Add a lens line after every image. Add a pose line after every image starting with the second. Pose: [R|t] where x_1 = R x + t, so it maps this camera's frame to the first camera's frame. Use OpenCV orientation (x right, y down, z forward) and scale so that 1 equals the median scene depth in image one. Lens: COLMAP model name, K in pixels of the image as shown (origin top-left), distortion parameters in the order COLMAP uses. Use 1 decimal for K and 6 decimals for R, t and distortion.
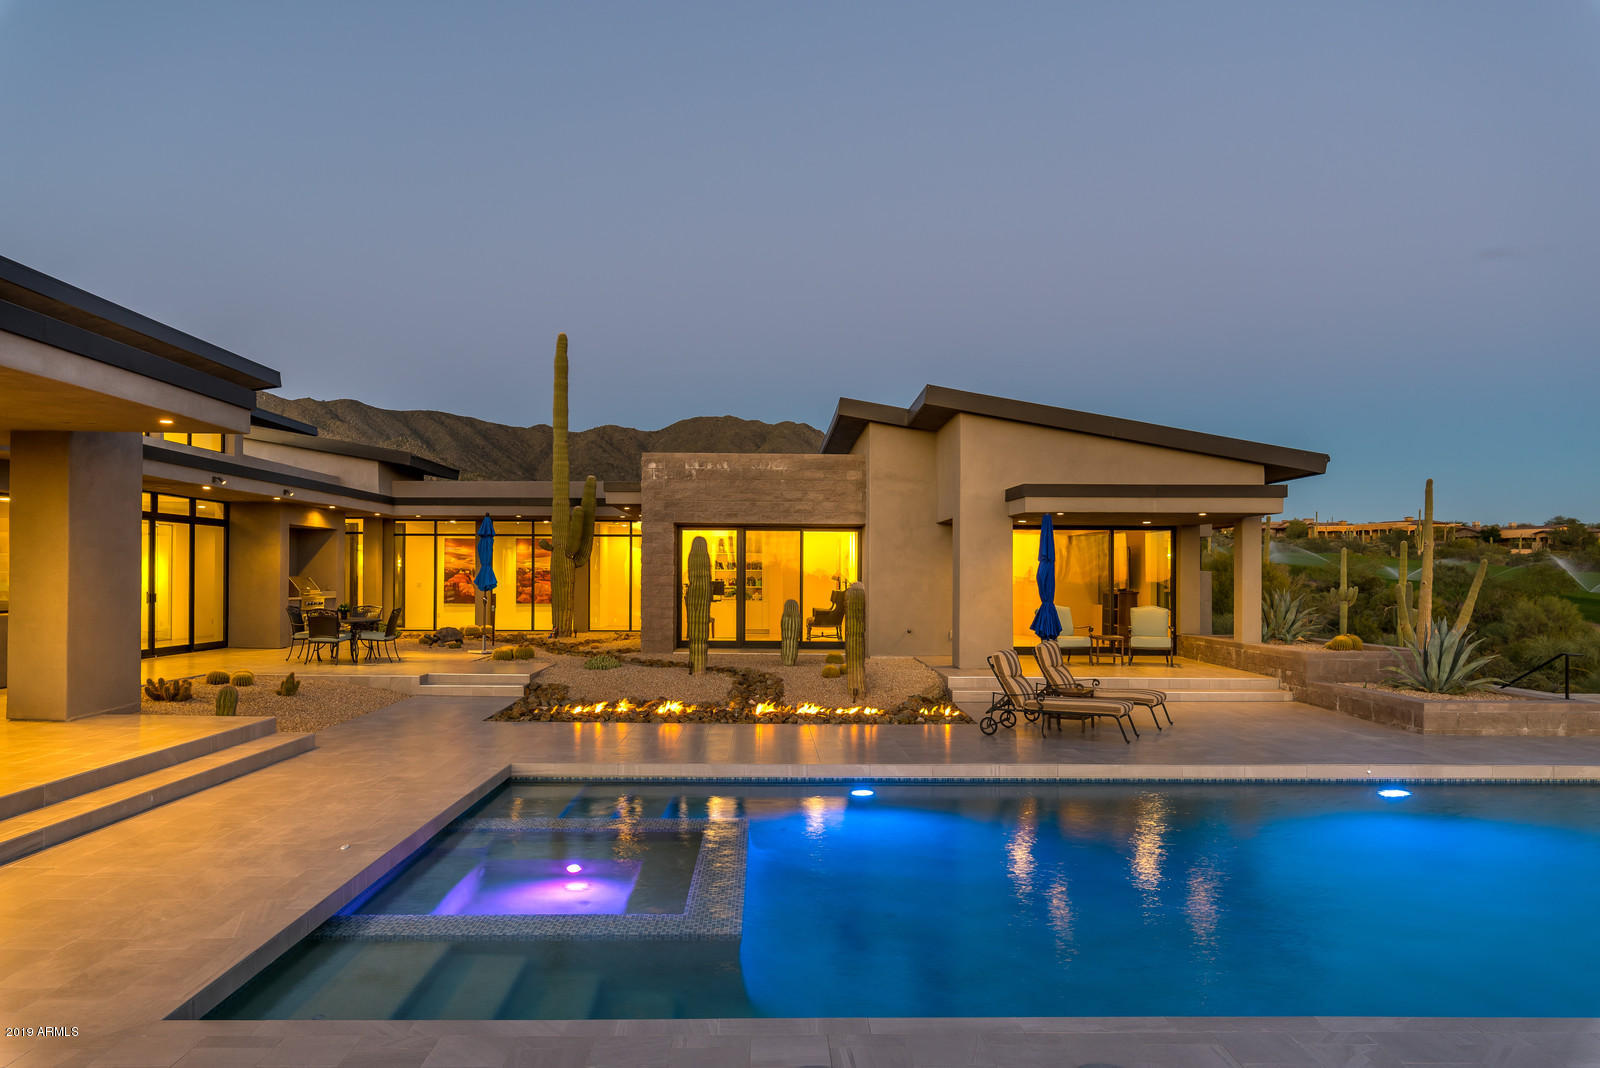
lens RADIAL K [[1089.5, 0, 783.9], [0, 1089.5, 575.6], [0, 0, 1]] dist [0.003262, 0.002113]
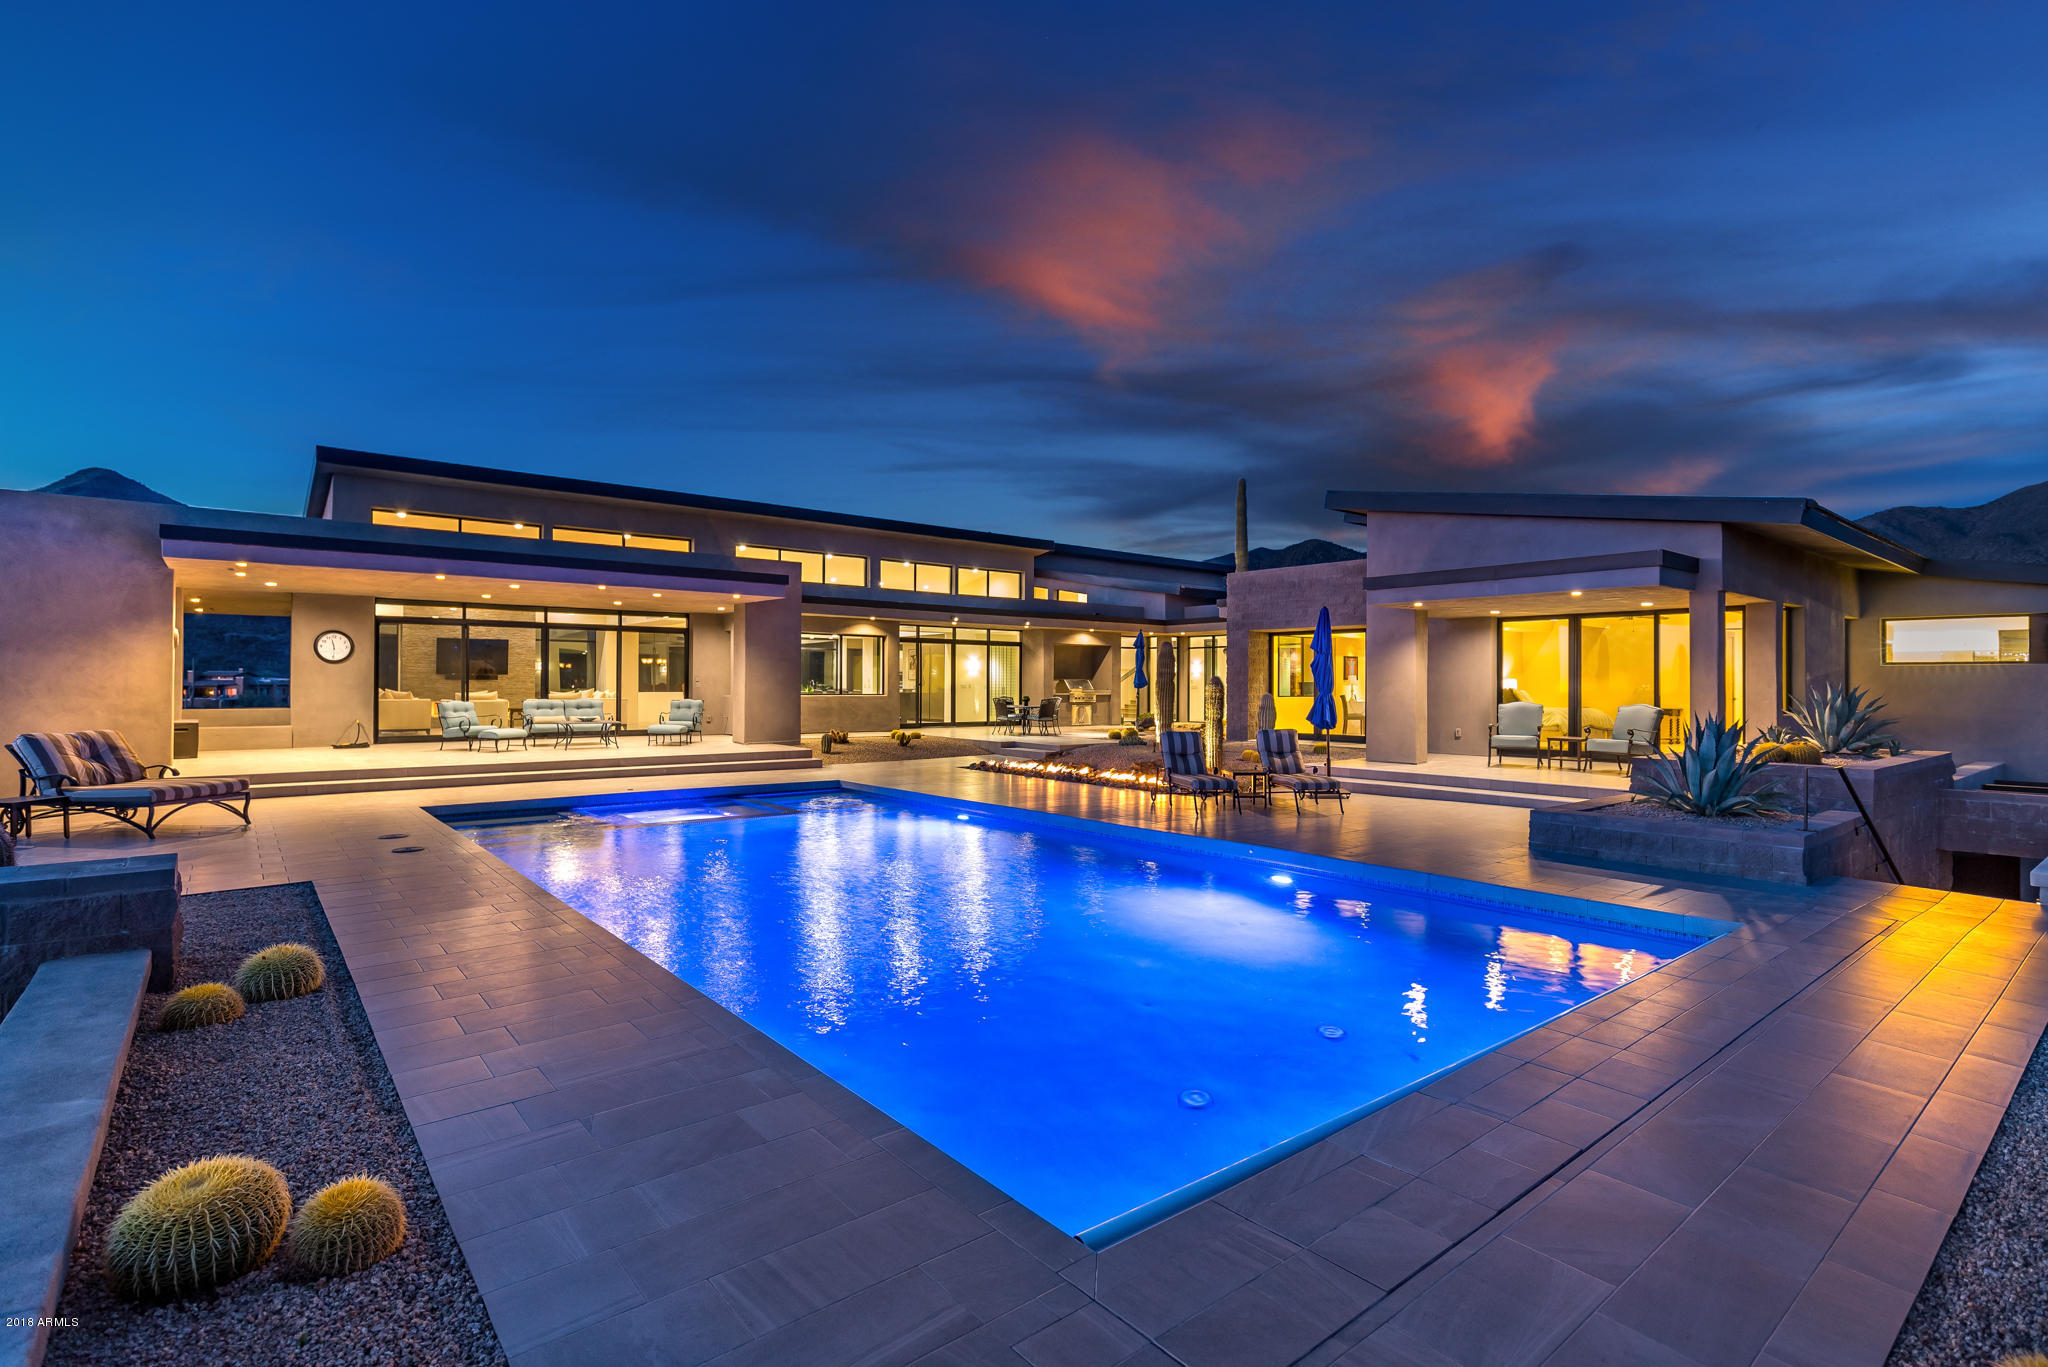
lens RADIAL K [[973.0, 0, 1024.0], [0, 973.0, 683.5], [0, 0, 1]] dist [0.001826, -0.000172]
pose [[0.622350, -0.004815, -0.782724, 0.602163], [0.002082, 0.999988, -0.004496, 0.014099], [0.782736, 0.001168, 0.622352, 0.152519]]
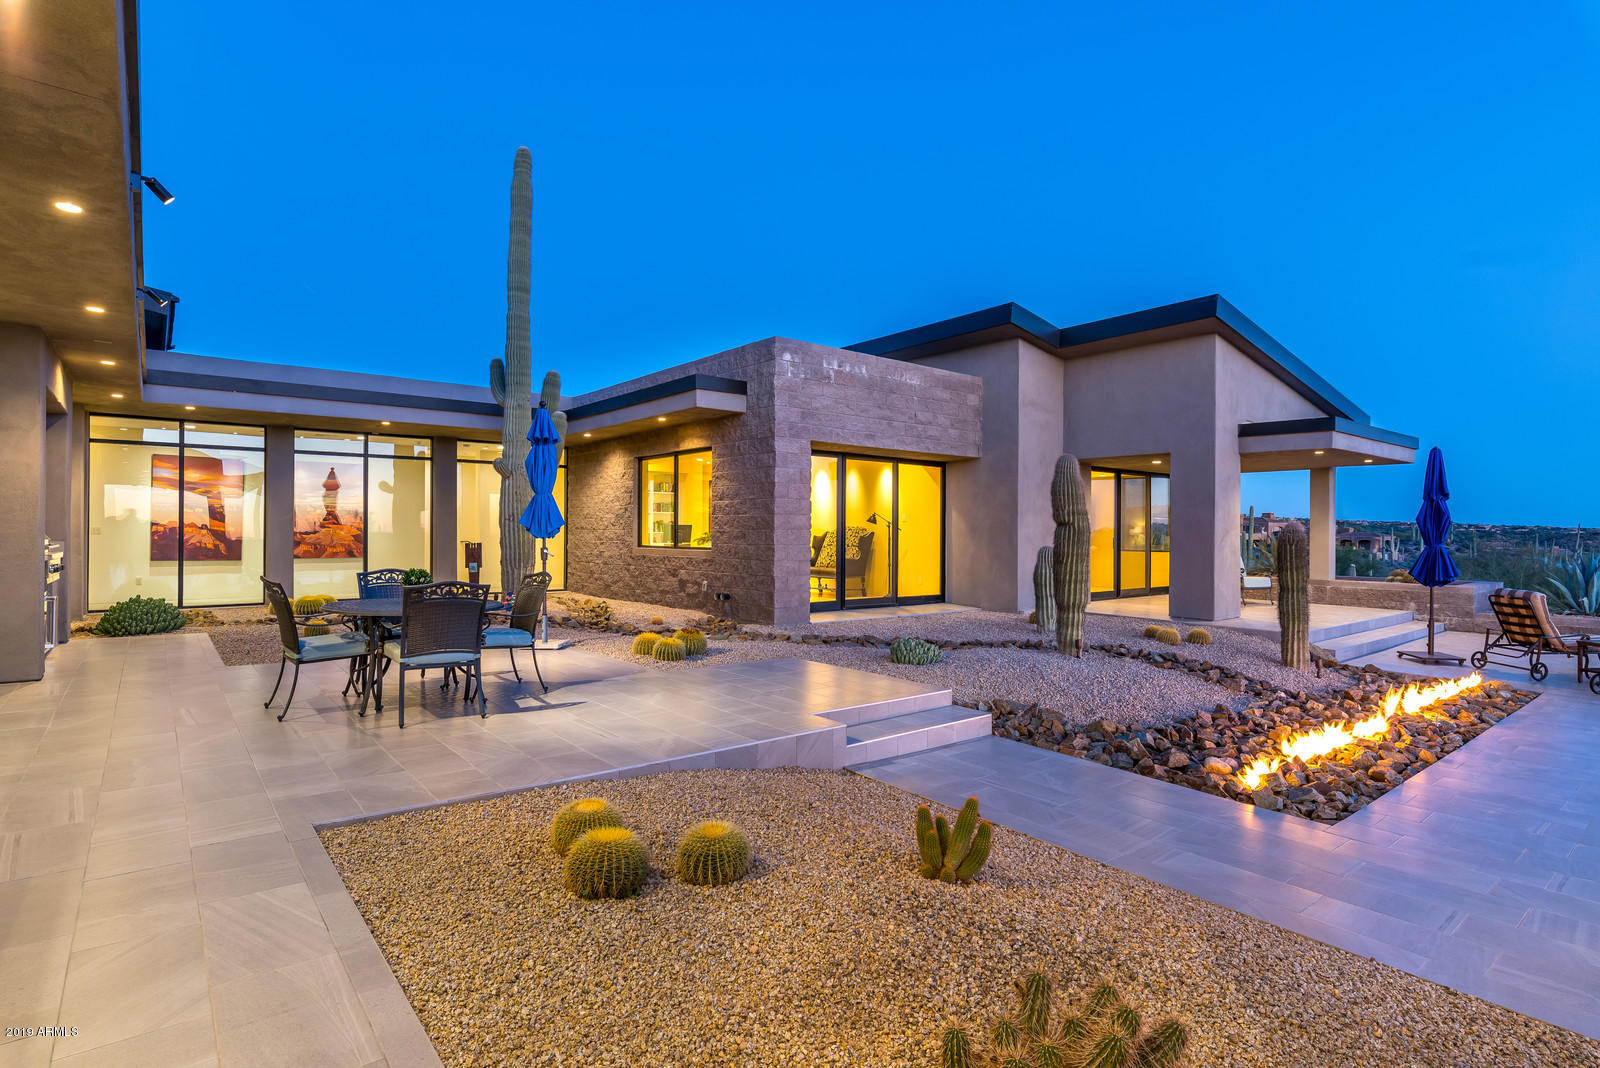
lens RADIAL K [[817.4, 0, 820.3], [0, 817.4, 537.0], [0, 0, 1]] dist [0.000434, -0.000199]
pose [[0.778215, -0.005287, 0.627976, -0.451271], [-0.002465, 0.999931, 0.011474, 0.008549], [-0.627993, -0.010477, 0.778148, 0.602655]]
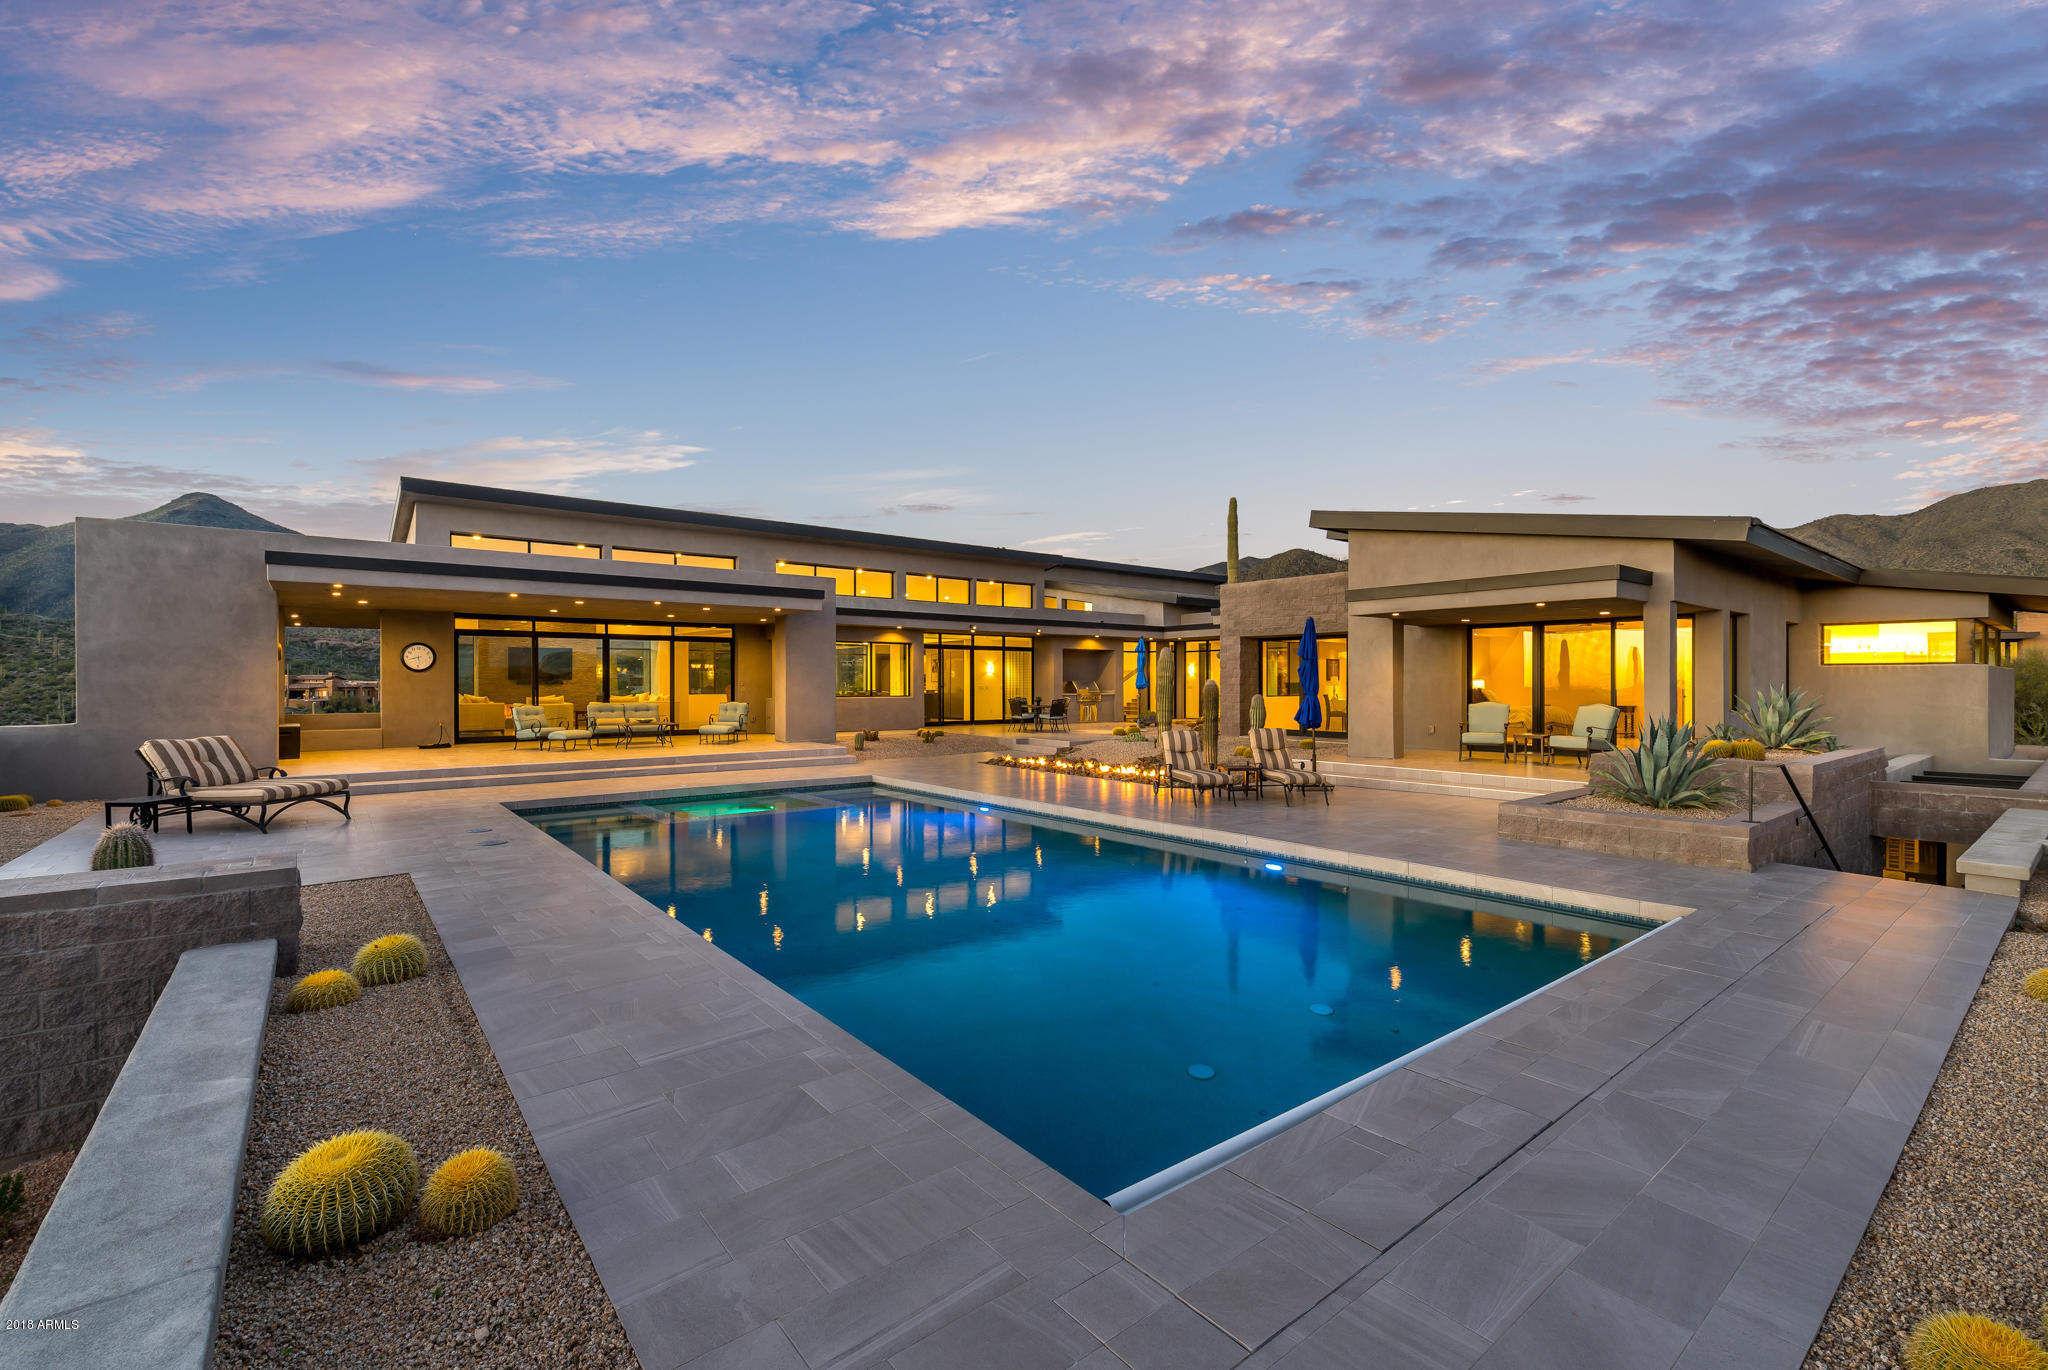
lens RADIAL K [[883.3, 0, 1024.0], [0, 883.3, 685.0], [0, 0, 1]] dist [0.000079, 0.000908]
pose [[0.613553, -0.005455, -0.789635, 0.603053], [0.007671, 0.999970, -0.000948, 0.009344], [0.789616, -0.005475, 0.613576, 0.147666]]
